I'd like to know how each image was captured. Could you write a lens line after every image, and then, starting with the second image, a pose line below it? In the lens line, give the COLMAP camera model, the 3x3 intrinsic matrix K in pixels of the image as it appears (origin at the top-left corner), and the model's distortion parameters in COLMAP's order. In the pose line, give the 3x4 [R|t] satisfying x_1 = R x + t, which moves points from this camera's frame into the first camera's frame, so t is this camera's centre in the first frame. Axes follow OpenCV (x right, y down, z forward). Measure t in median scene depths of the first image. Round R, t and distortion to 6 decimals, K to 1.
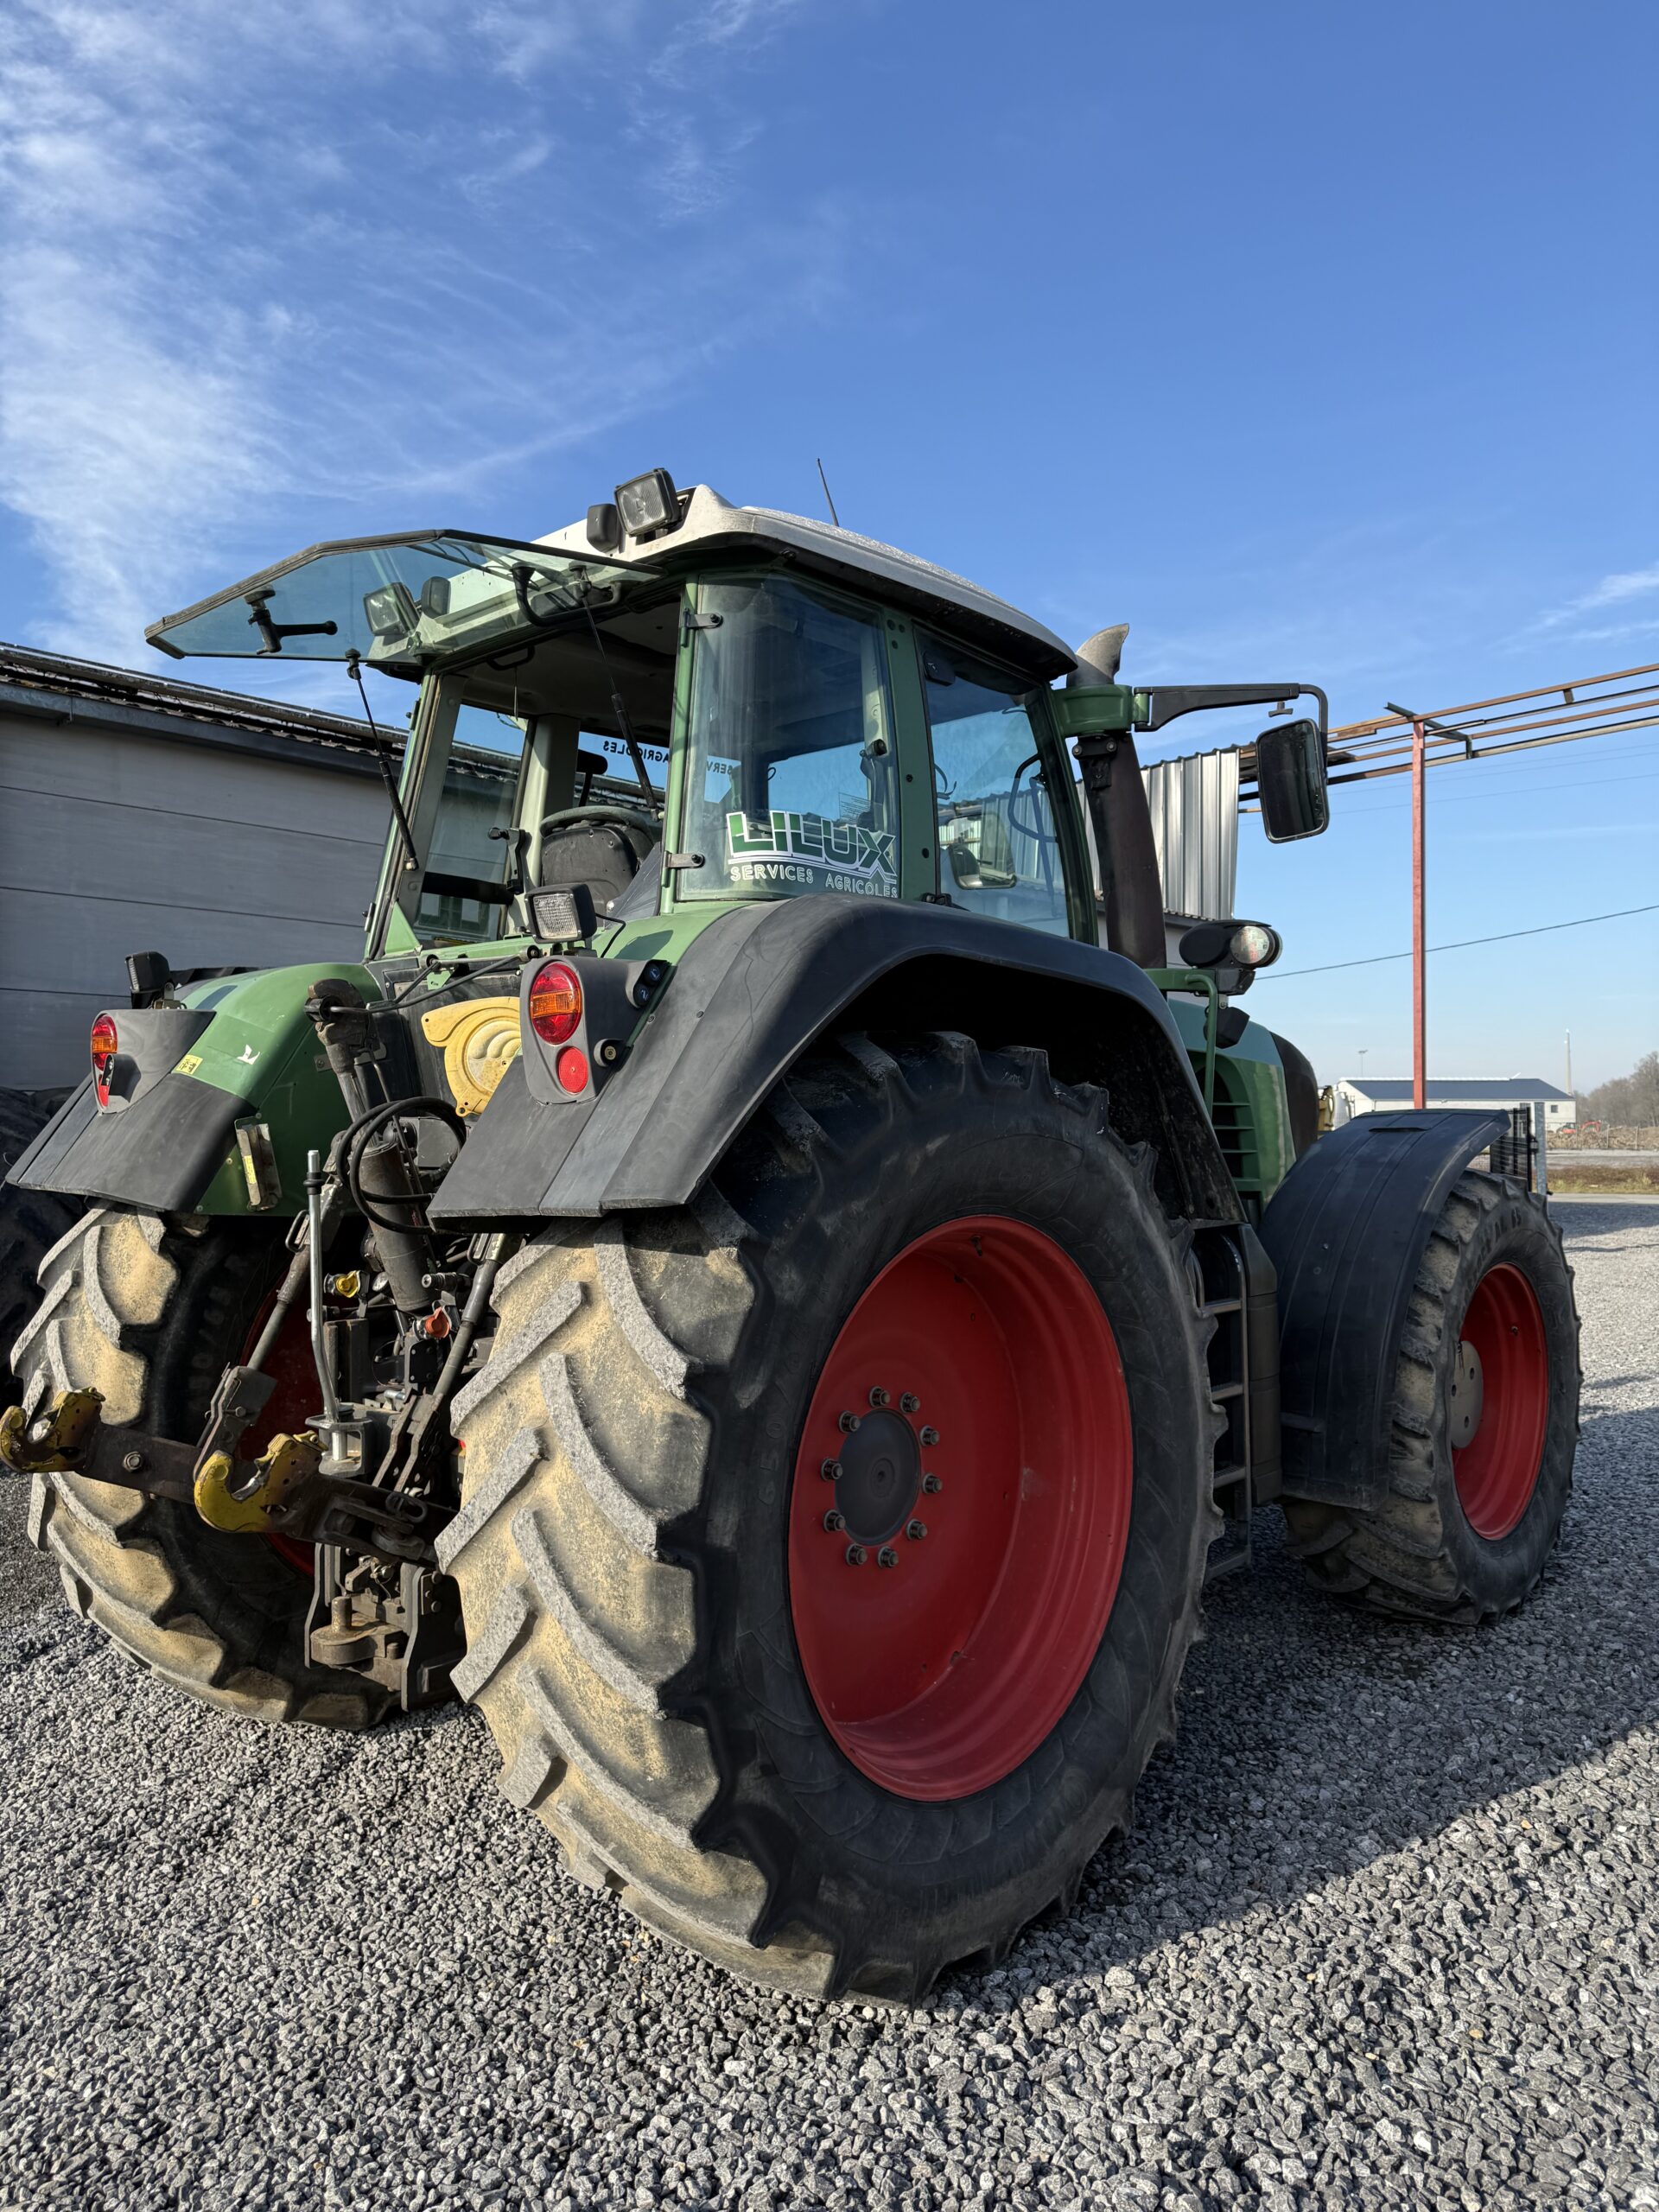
lens RADIAL K [[1604.5, 0, 829.5], [0, 1604.5, 1106.0], [0, 0, 1]] dist [0.037485, -0.000043]
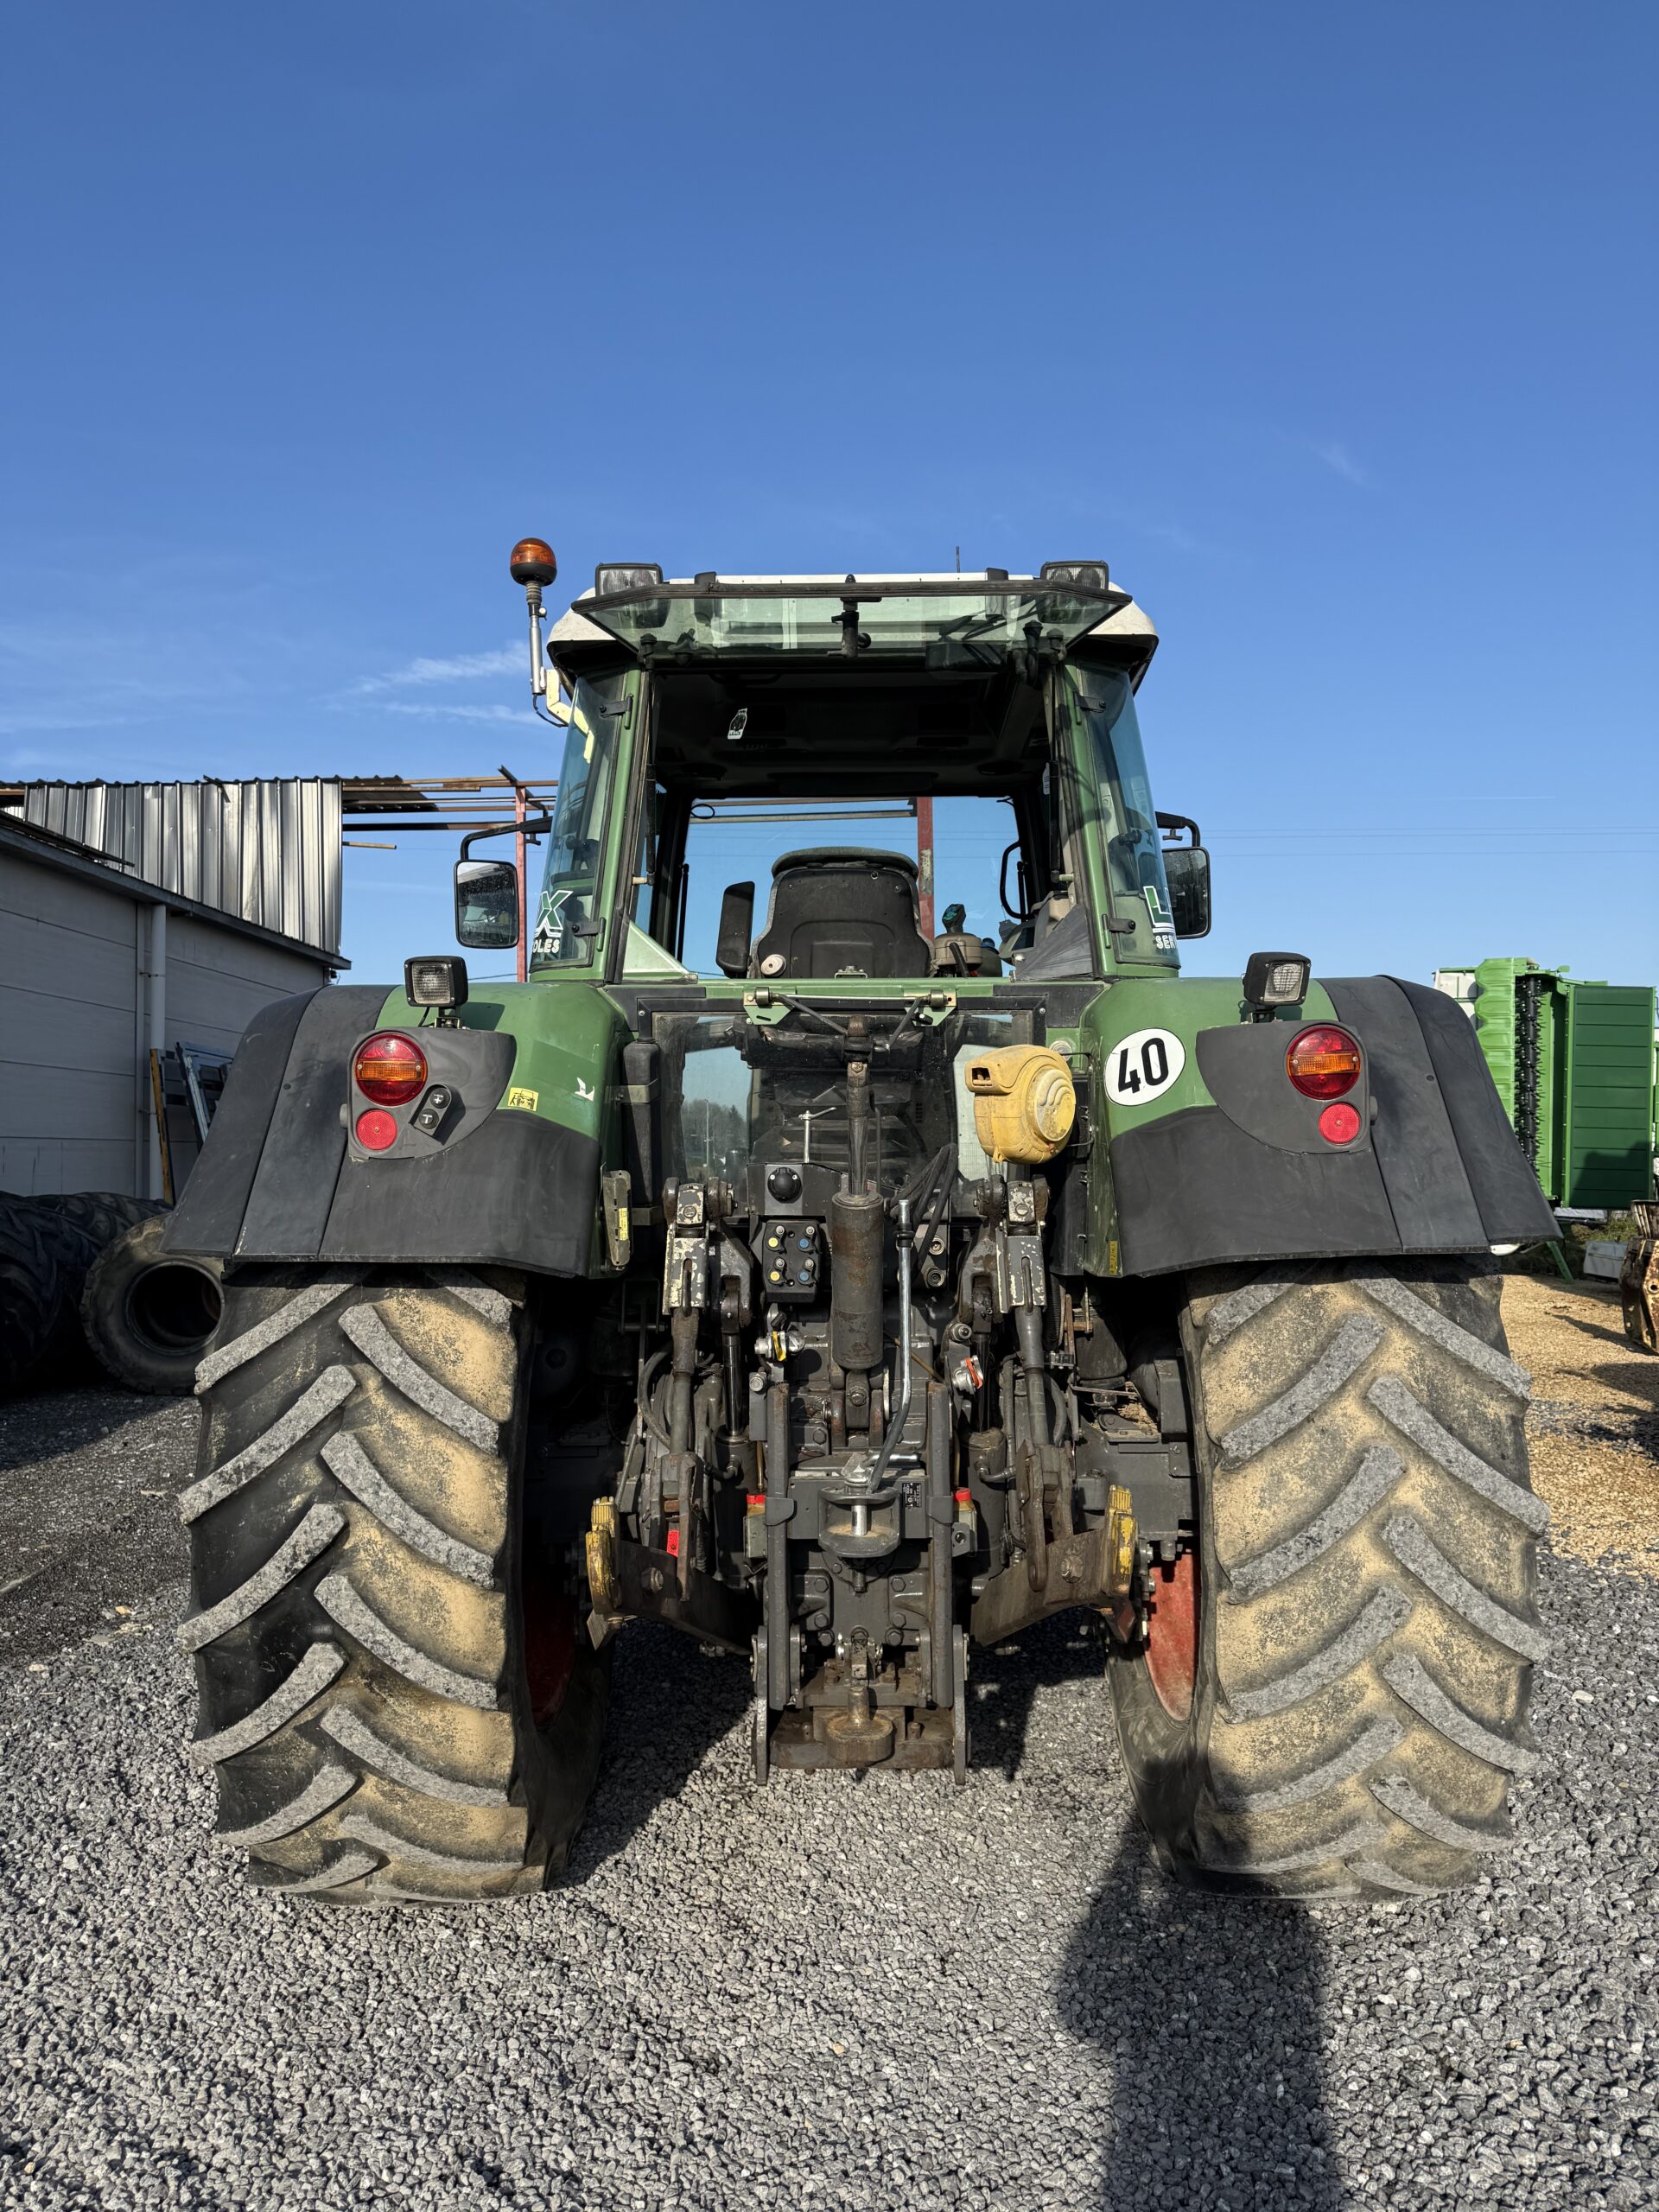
lens RADIAL K [[1604.5, 0, 829.5], [0, 1604.5, 1106.0], [0, 0, 1]] dist [0.037485, -0.000043]
pose [[0.728459, 0.022729, 0.684712, -0.740929], [-0.008868, 0.999679, -0.023749, -0.003751], [-0.685032, 0.011229, 0.728427, 0.265779]]
